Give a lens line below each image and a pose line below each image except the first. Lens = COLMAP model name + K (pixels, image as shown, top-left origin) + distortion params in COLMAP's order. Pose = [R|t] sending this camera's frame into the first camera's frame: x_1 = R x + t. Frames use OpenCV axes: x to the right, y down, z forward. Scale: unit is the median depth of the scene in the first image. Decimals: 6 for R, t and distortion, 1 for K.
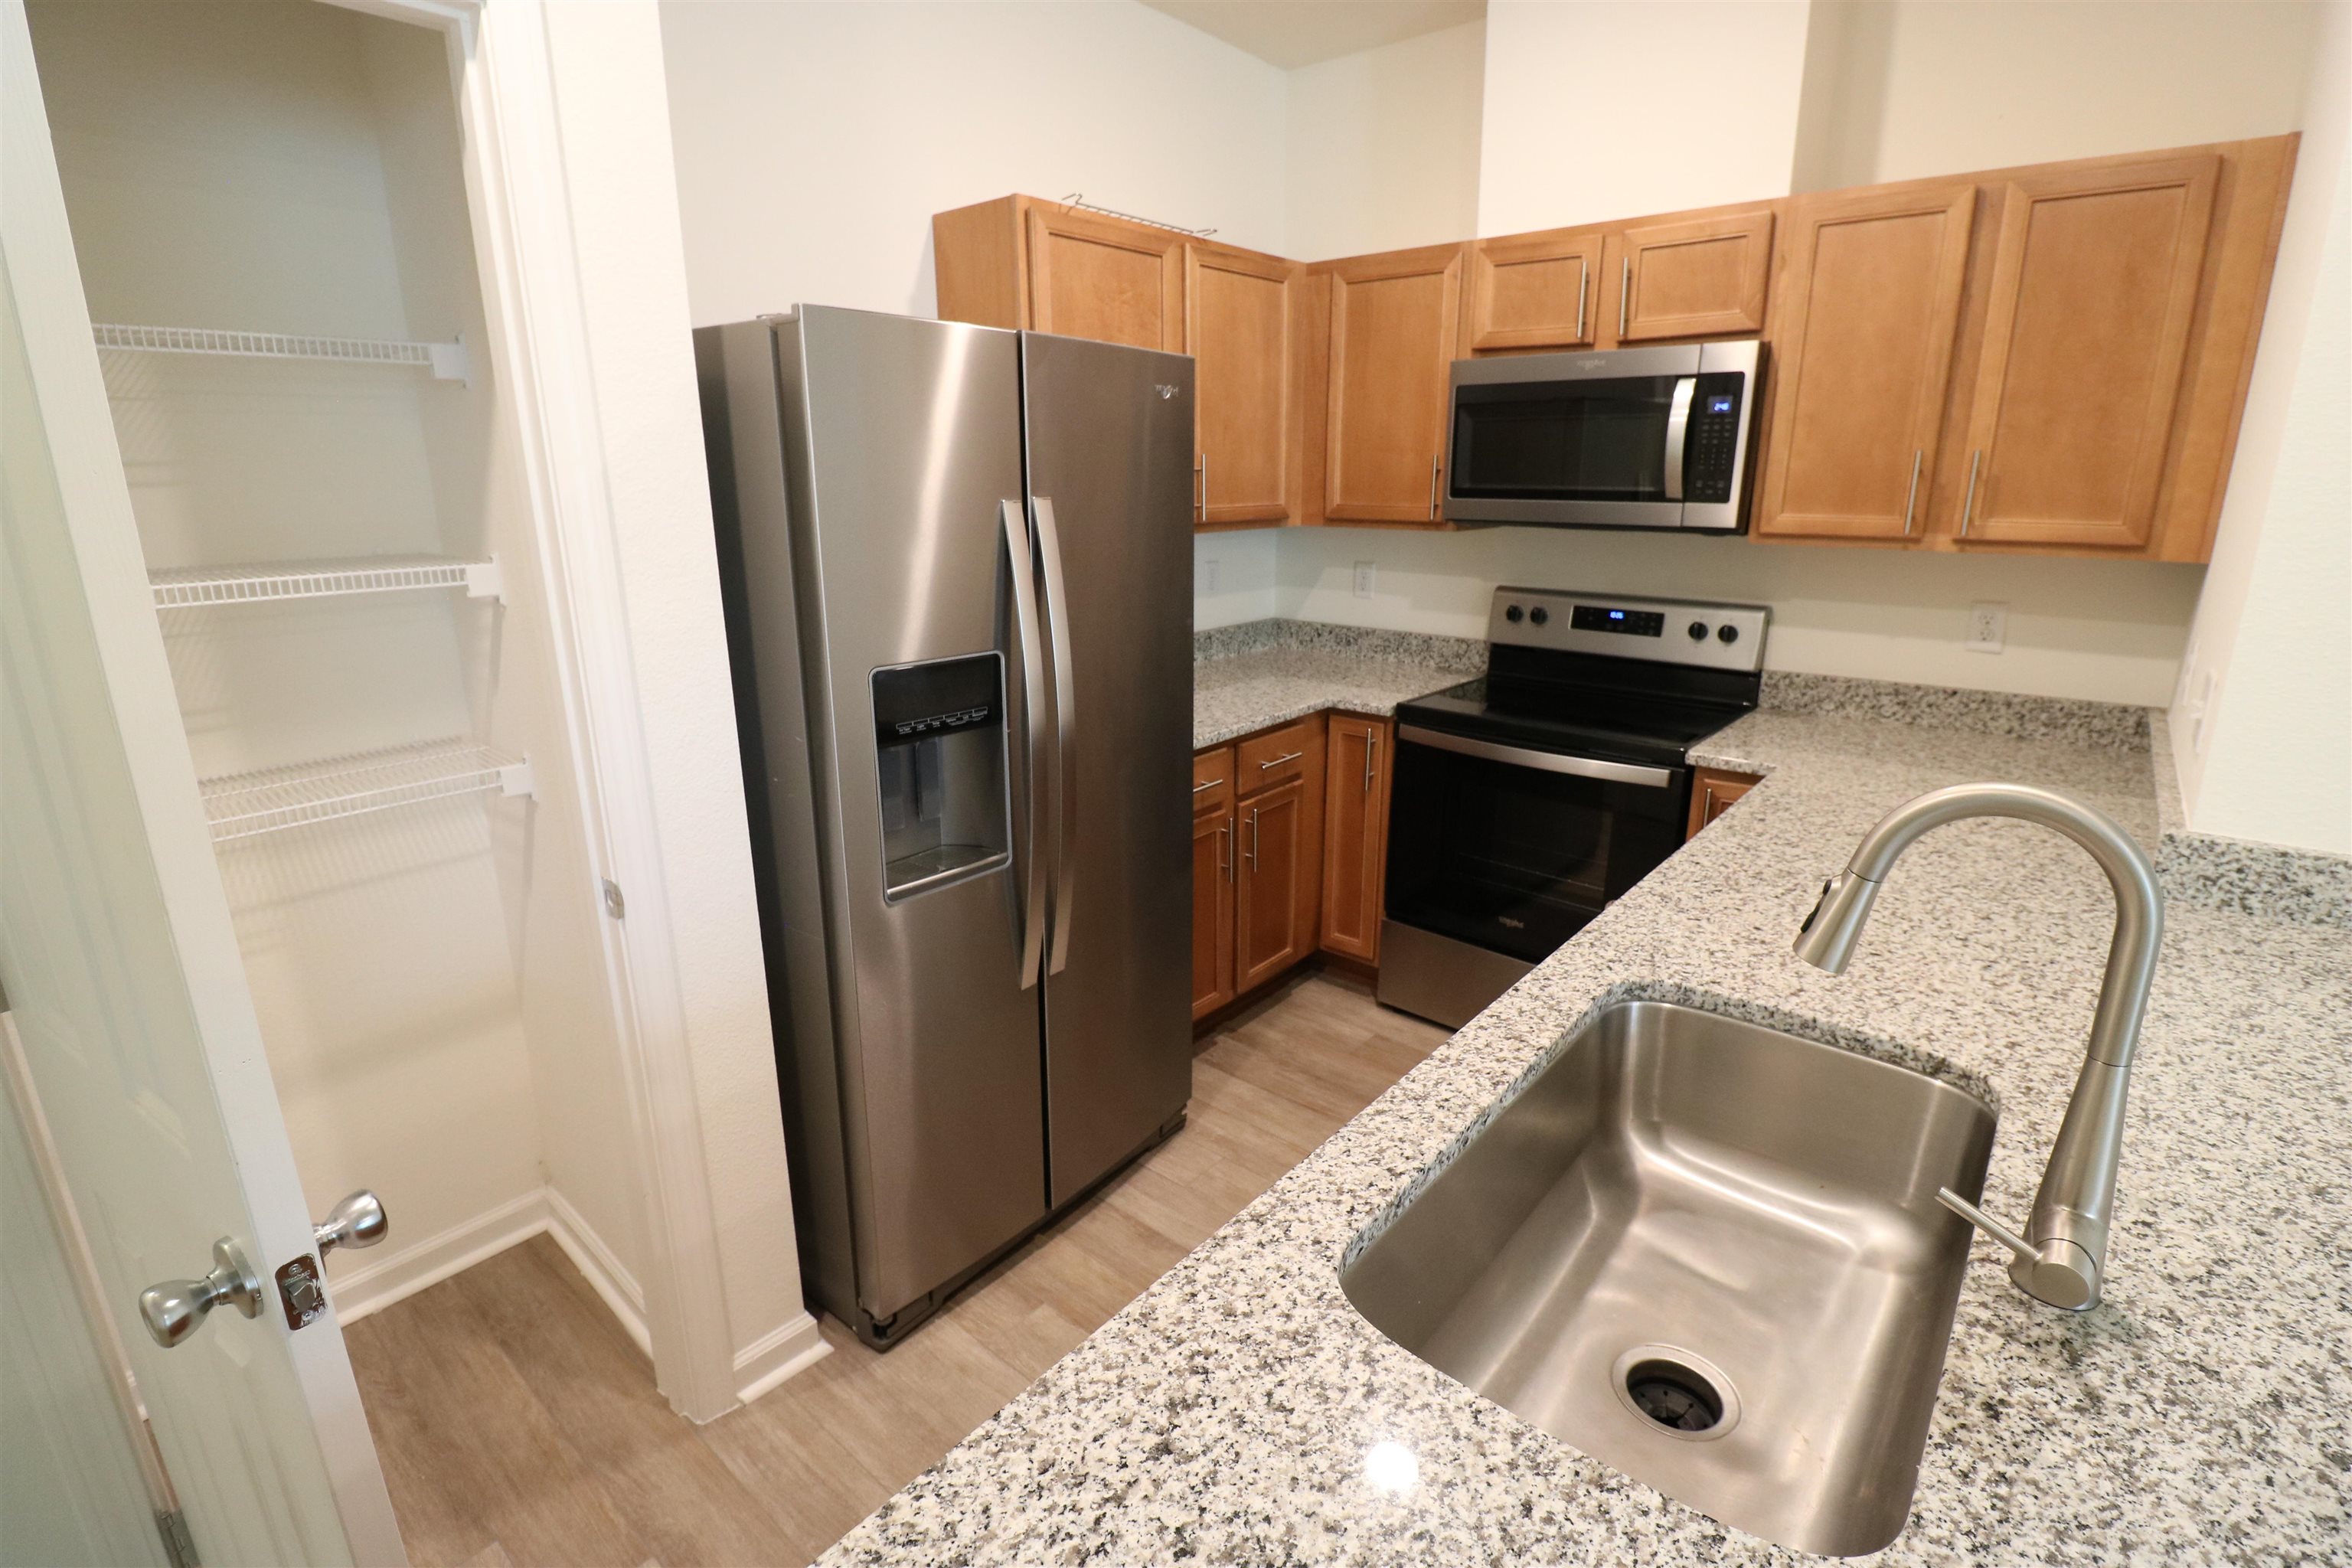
lens RADIAL K [[1093.8, 0, 1173.0], [0, 1093.8, 759.7], [0, 0, 1]] dist [0.001850, -0.011204]
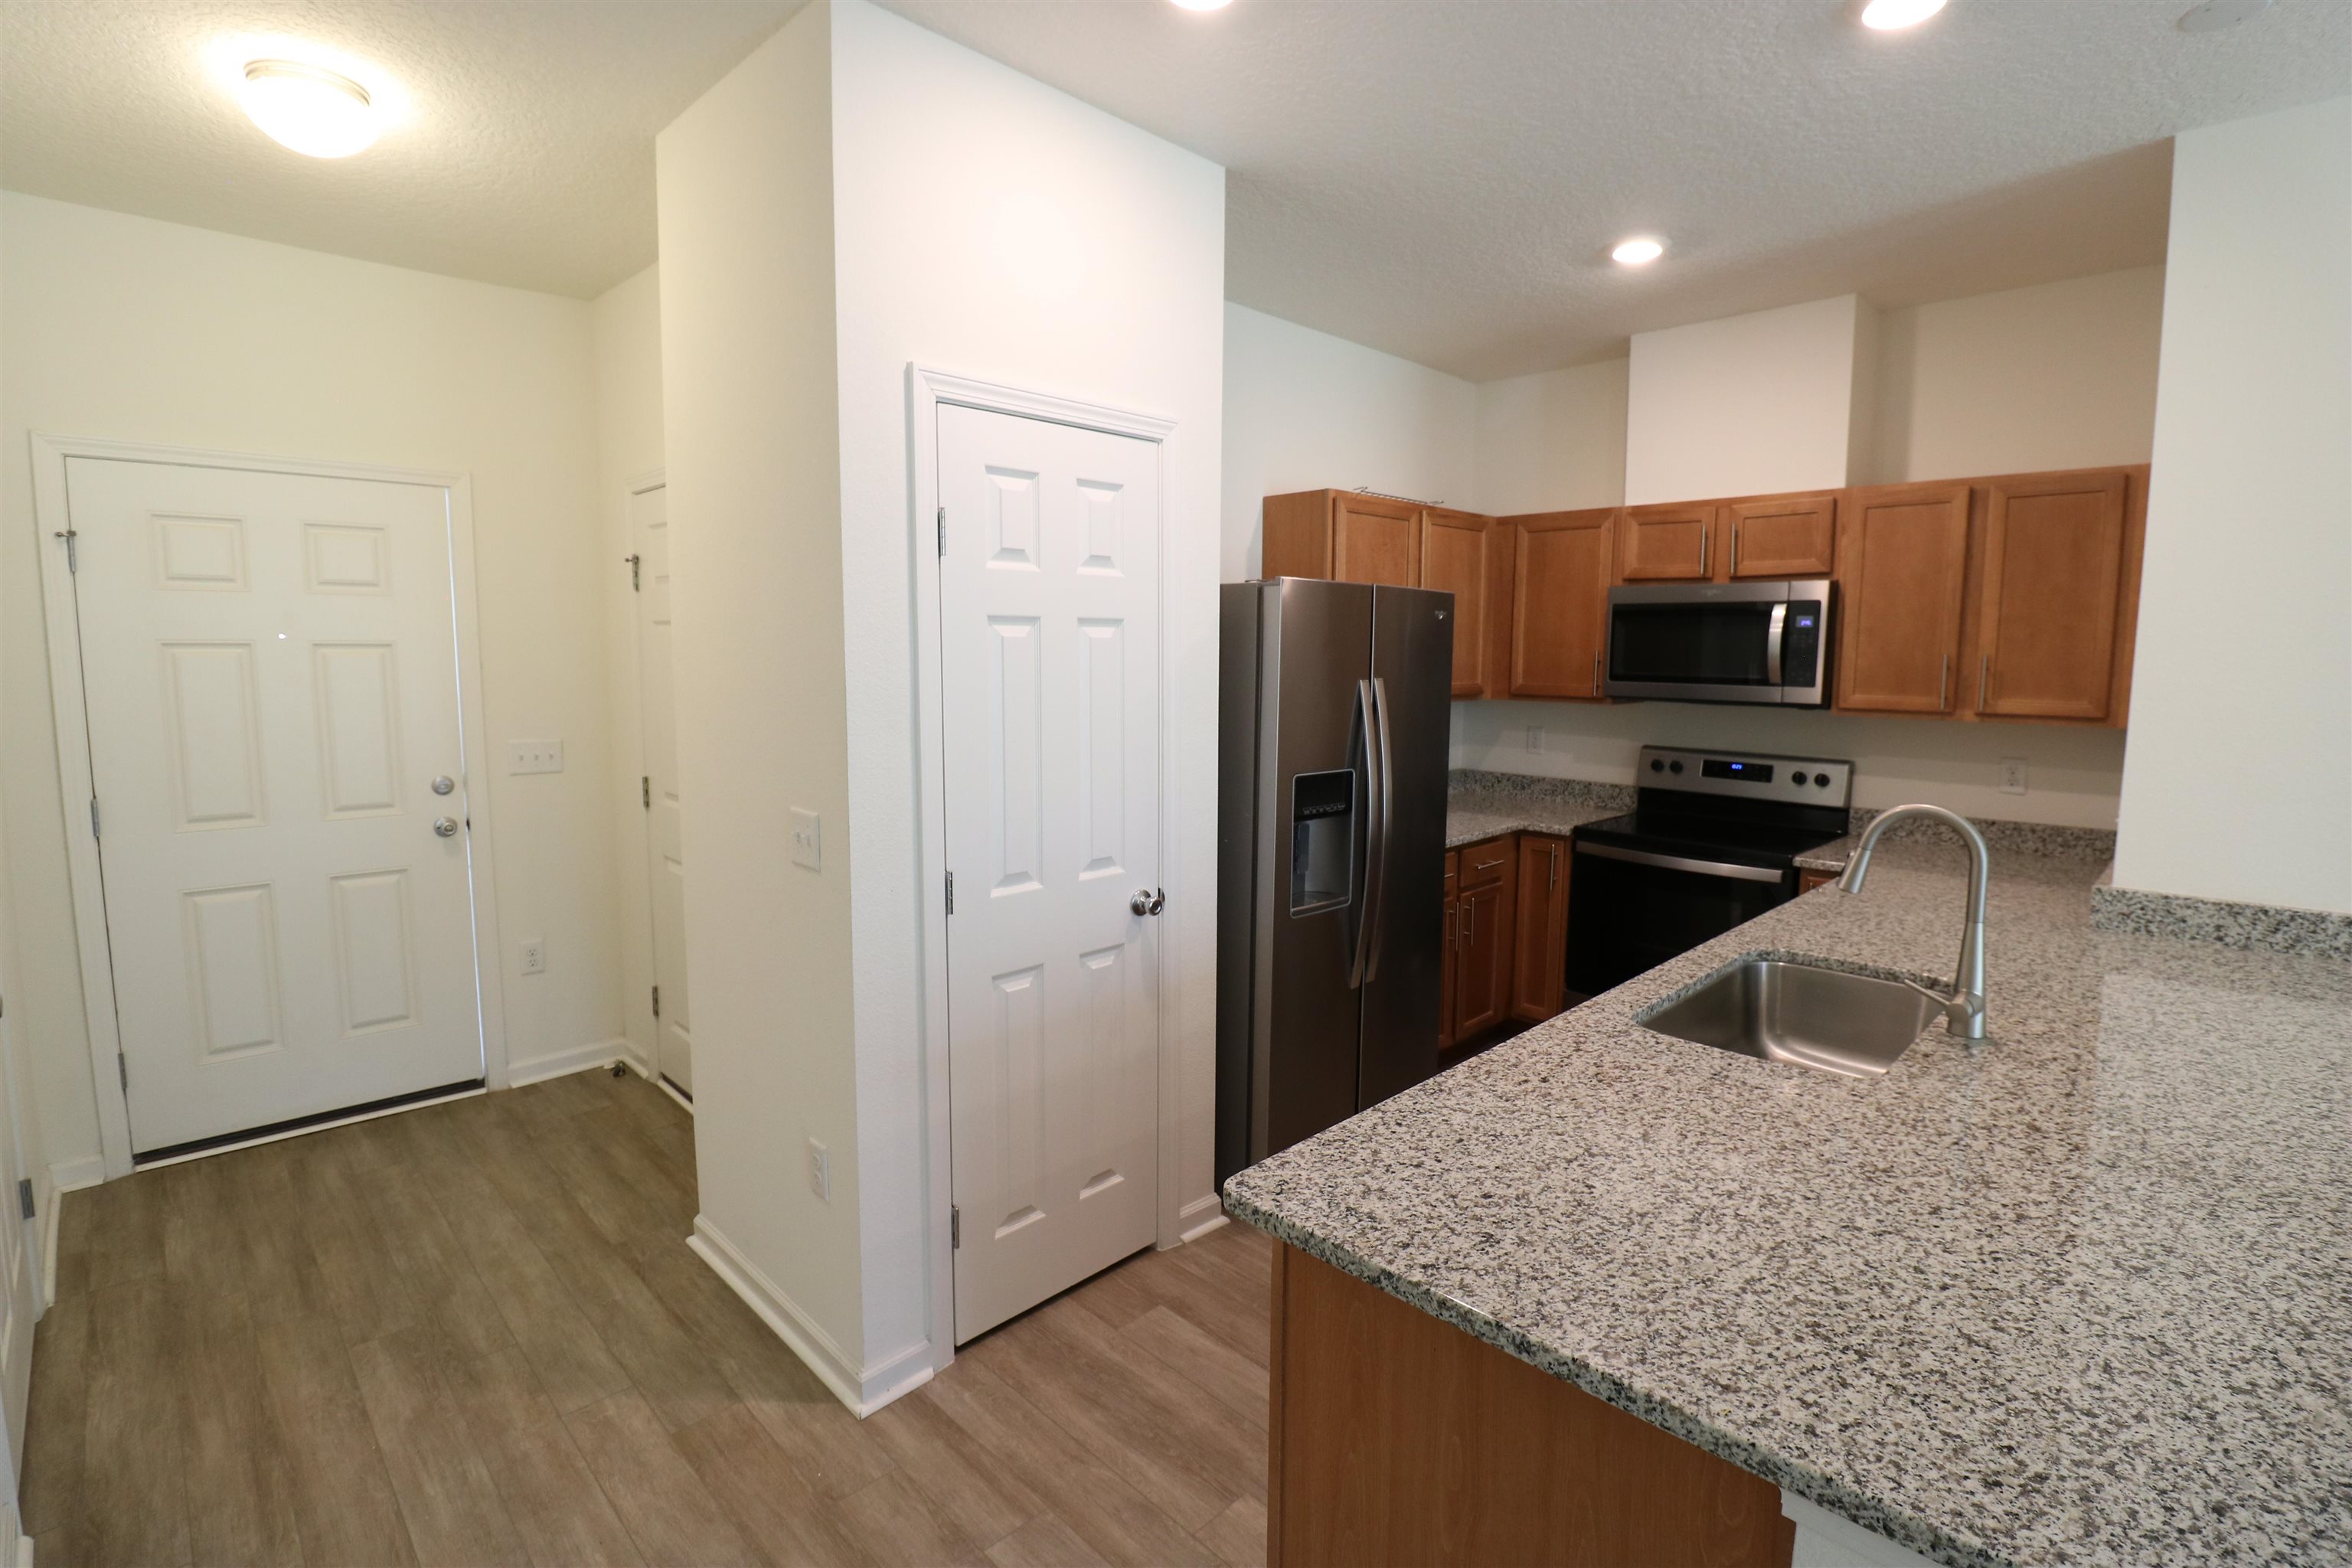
lens RADIAL K [[1075.7, 0, 1188.1], [0, 1075.7, 760.6], [0, 0, 1]] dist [0.002073, -0.010072]
pose [[0.996379, 0.018750, -0.082929, -0.192955], [-0.031286, 0.987800, -0.152551, 0.101524], [0.079057, 0.154593, 0.984810, -0.439516]]
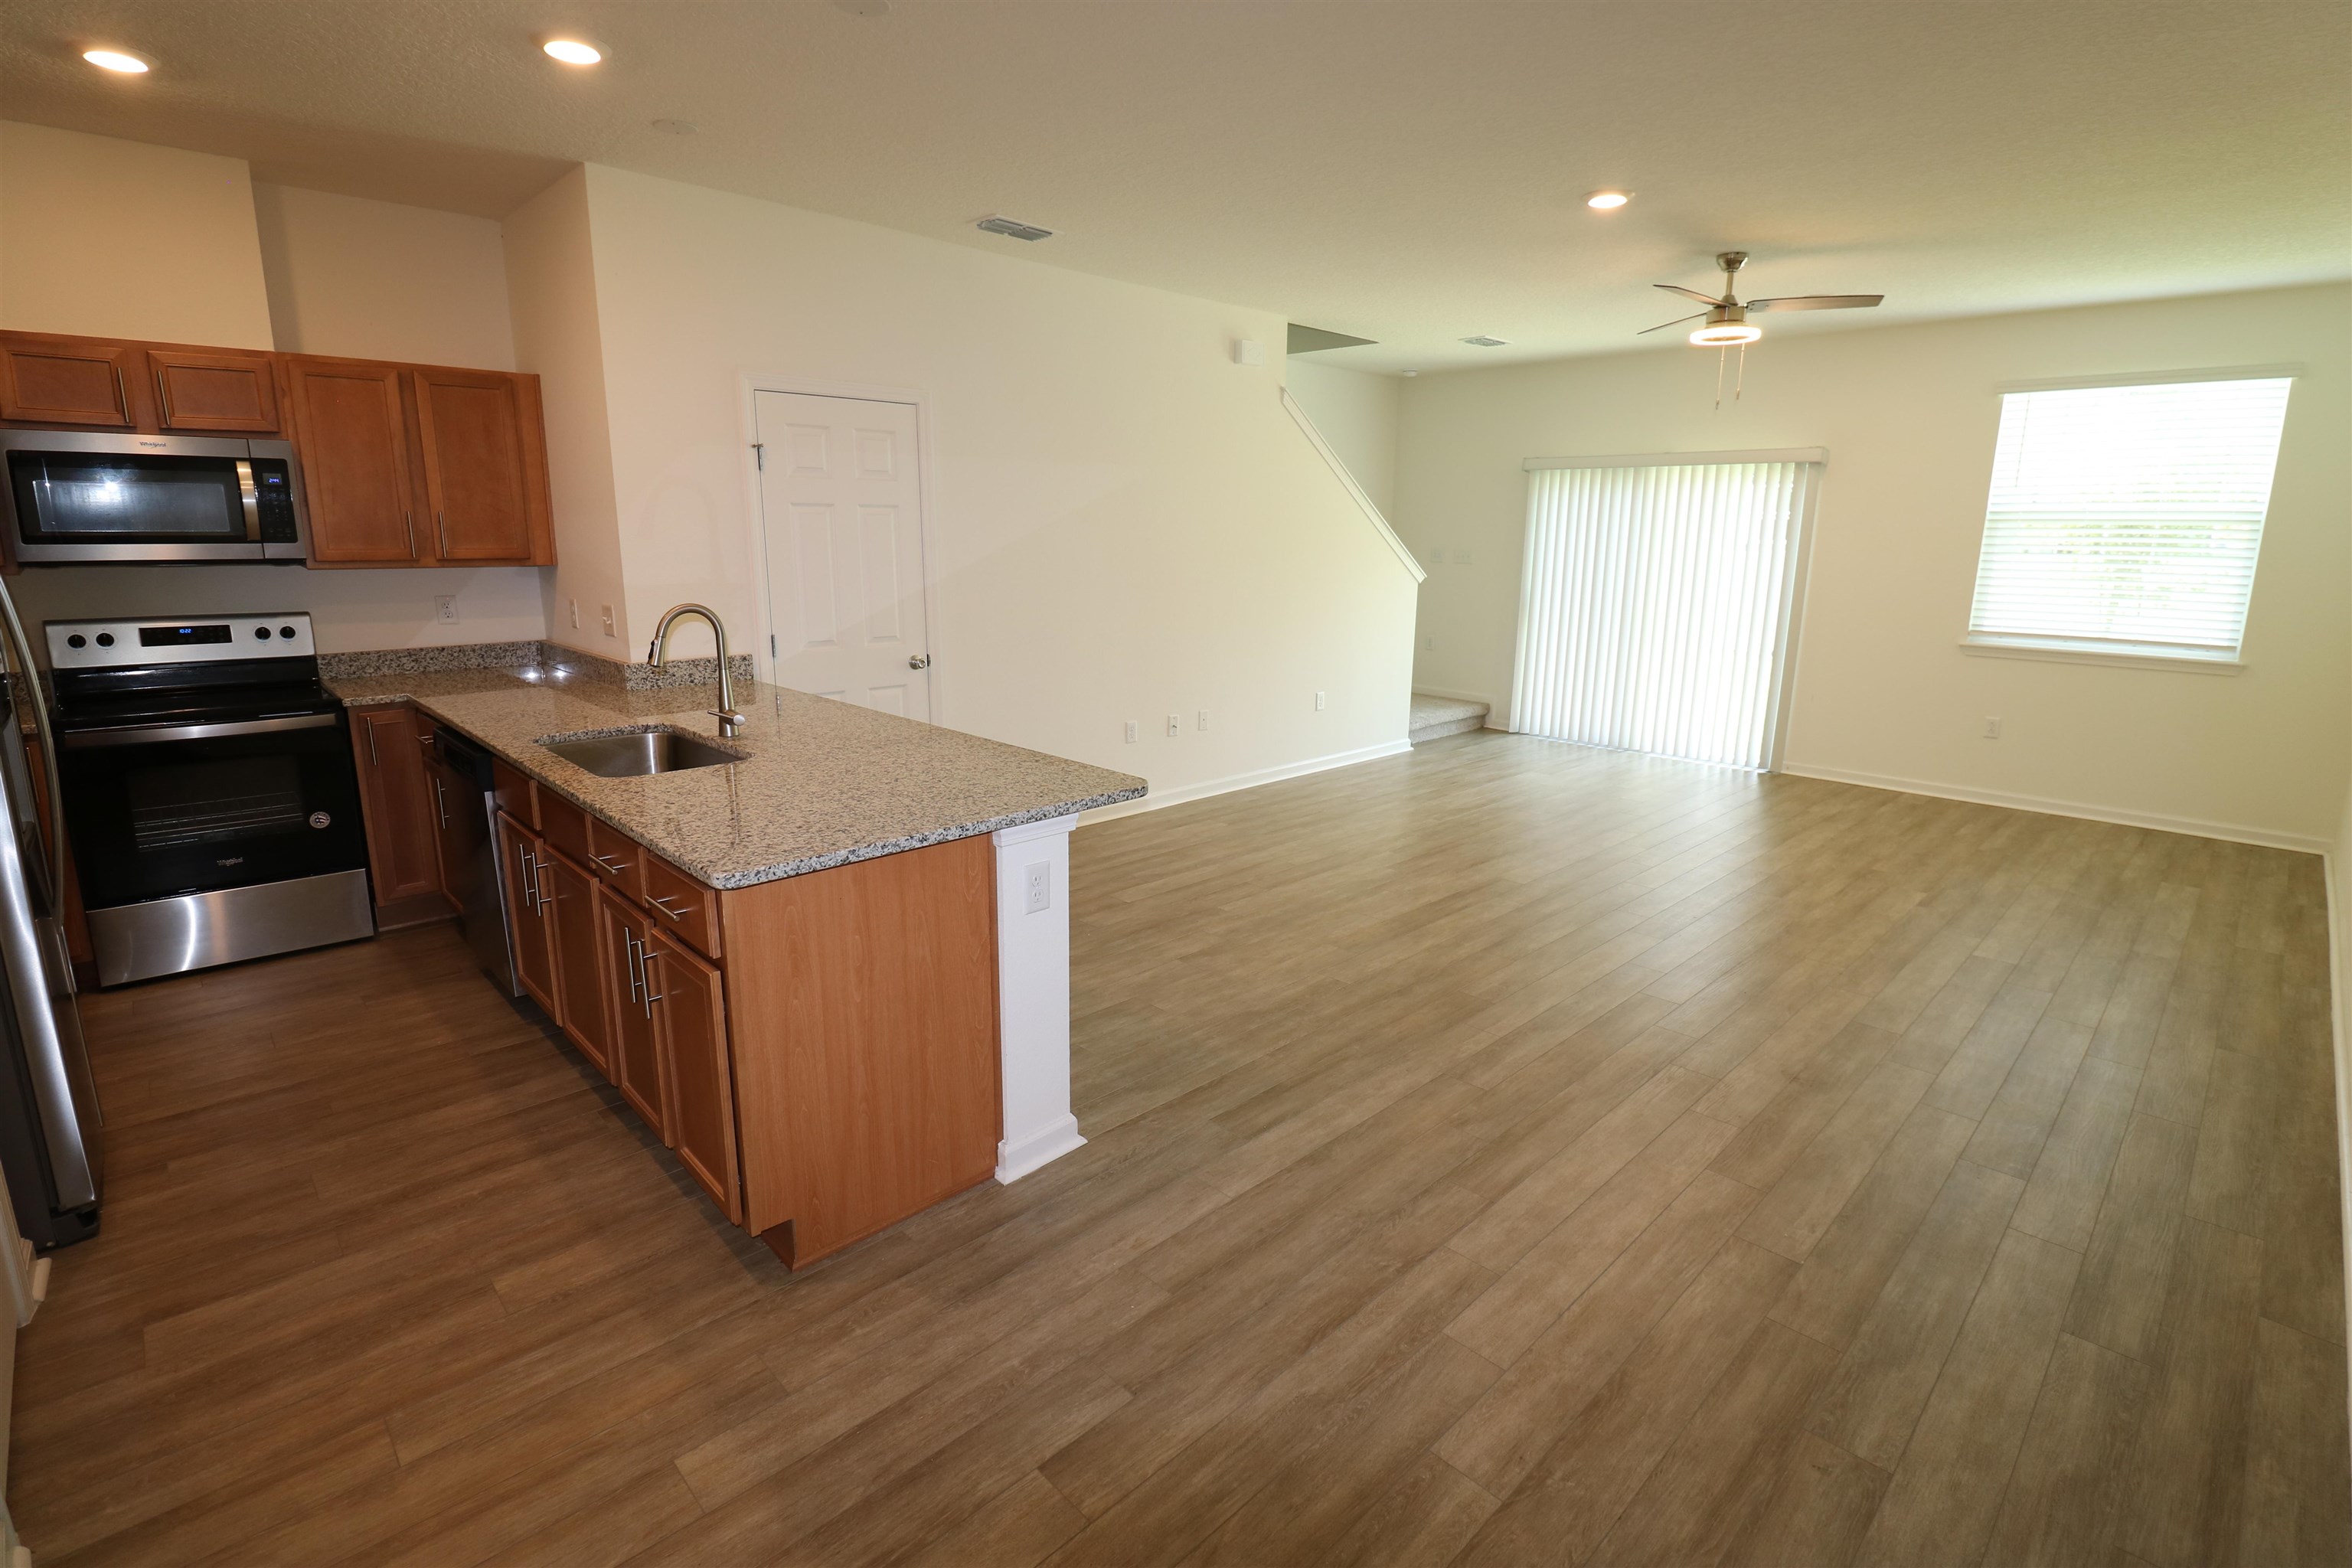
lens RADIAL K [[1093.8, 0, 1173.0], [0, 1093.8, 759.7], [0, 0, 1]] dist [0.001850, -0.011204]
pose [[0.097163, -0.203069, 0.974332, -0.910786], [0.243858, 0.953981, 0.174509, 0.088571], [-0.964931, 0.220643, 0.142211, -0.333482]]
